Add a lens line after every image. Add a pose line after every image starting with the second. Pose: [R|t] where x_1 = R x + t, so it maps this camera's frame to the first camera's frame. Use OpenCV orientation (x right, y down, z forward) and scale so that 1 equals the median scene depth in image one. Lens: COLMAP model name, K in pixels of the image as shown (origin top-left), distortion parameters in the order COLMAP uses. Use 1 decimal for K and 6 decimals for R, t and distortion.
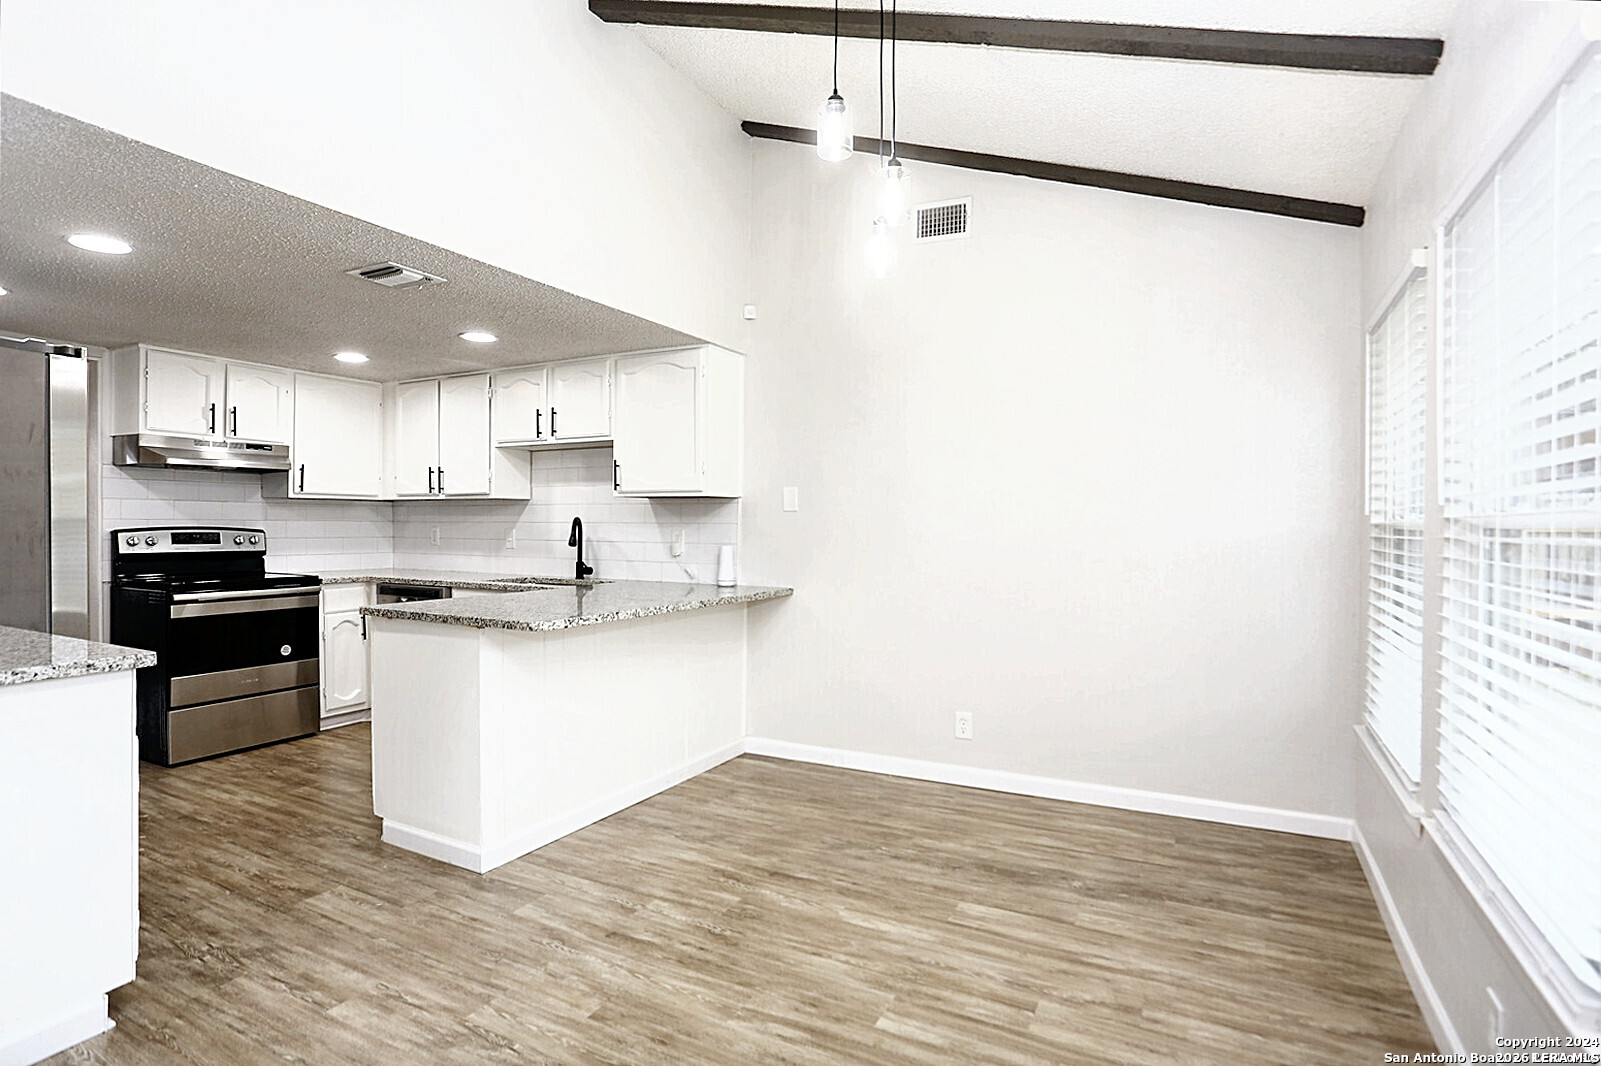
lens RADIAL K [[814.5, 0, 794.9], [0, 814.5, 534.5], [0, 0, 1]] dist [-0.056920, 0.021319]
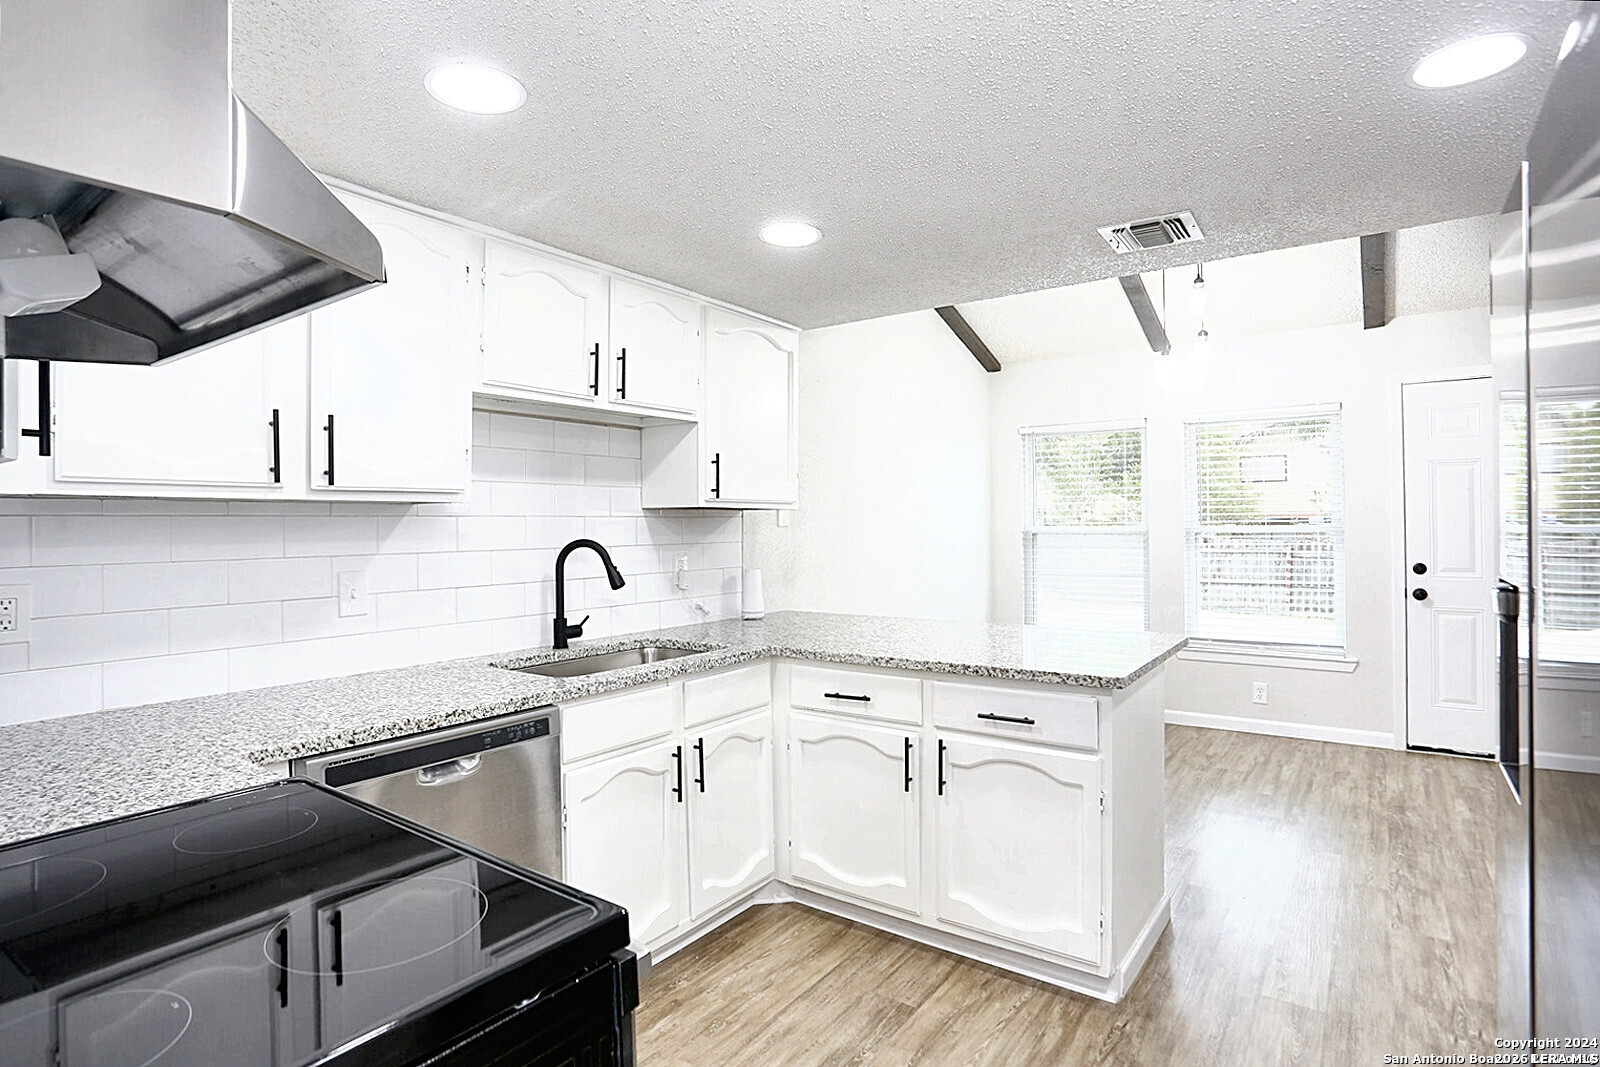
lens RADIAL K [[814.0, 0, 794.4], [0, 814.0, 535.0], [0, 0, 1]] dist [-0.056920, 0.021319]
pose [[0.141017, -0.024025, 0.989716, -0.856763], [0.013396, 0.999660, 0.022358, -0.037252], [-0.989917, 0.010105, 0.141291, 0.807520]]
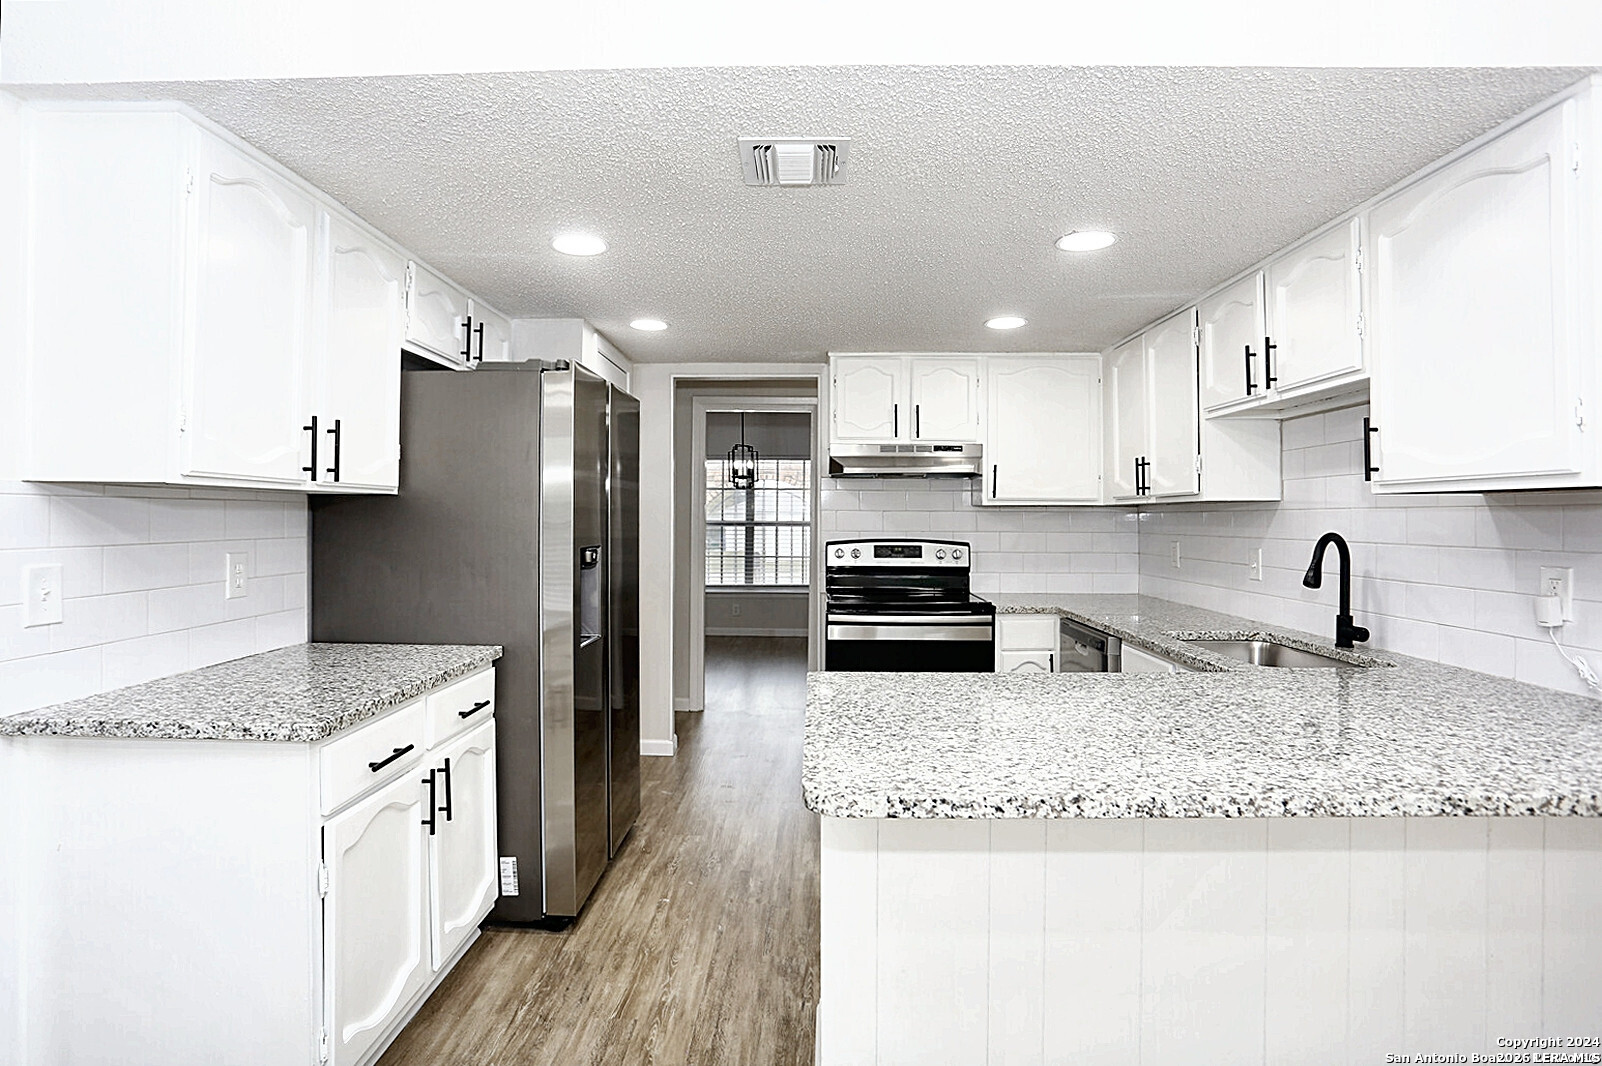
lens RADIAL K [[814.2, 0, 798.7], [0, 814.2, 520.4], [0, 0, 1]] dist [-0.058778, 0.023282]
pose [[0.450933, -0.002392, -0.892555, 0.045282], [-0.012137, 0.999888, -0.008812, -0.021680], [0.892475, 0.014807, 0.450853, 0.463967]]
